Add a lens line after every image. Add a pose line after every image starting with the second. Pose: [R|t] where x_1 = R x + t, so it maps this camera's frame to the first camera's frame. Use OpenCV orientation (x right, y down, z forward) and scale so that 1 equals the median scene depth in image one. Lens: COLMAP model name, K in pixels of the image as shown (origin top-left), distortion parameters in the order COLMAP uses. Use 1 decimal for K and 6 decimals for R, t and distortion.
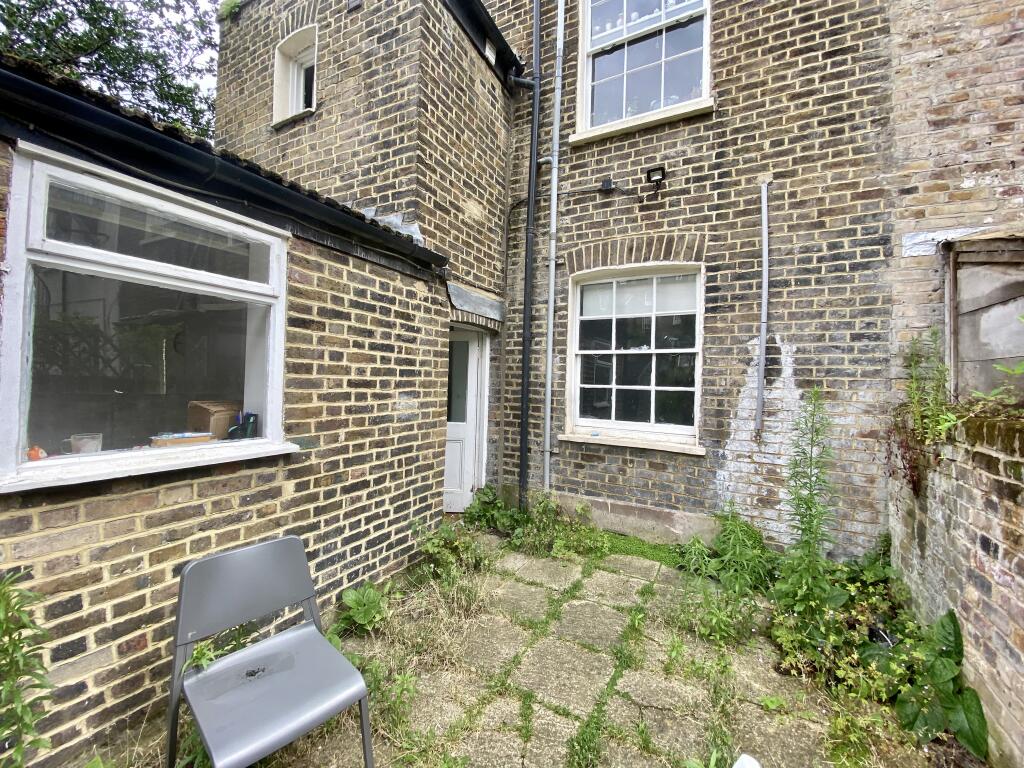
lens RADIAL K [[419.3, 0, 512.0], [0, 419.3, 384.0], [0, 0, 1]] dist [0.109575, -0.051494]
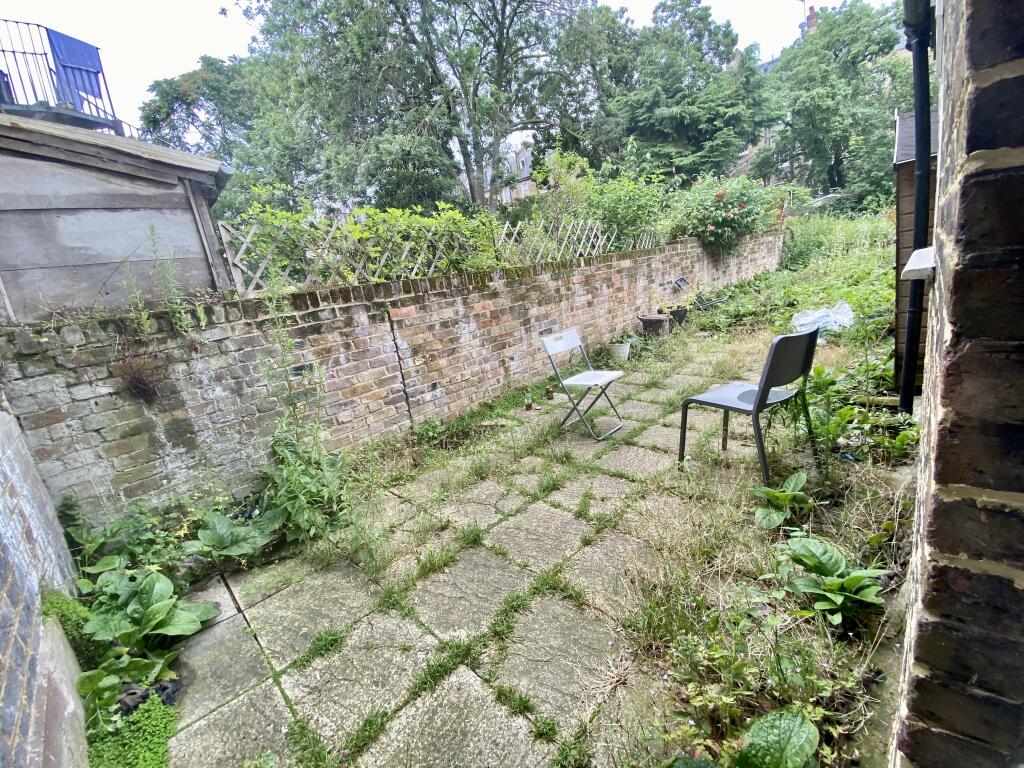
lens RADIAL K [[422.5, 0, 512.0], [0, 422.5, 384.0], [0, 0, 1]] dist [0.027666, -0.021227]
pose [[-0.958982, 0.035370, 0.281250, -0.127029], [0.111049, 0.959755, 0.257949, 0.085931], [-0.260808, 0.278602, -0.924316, 2.178822]]
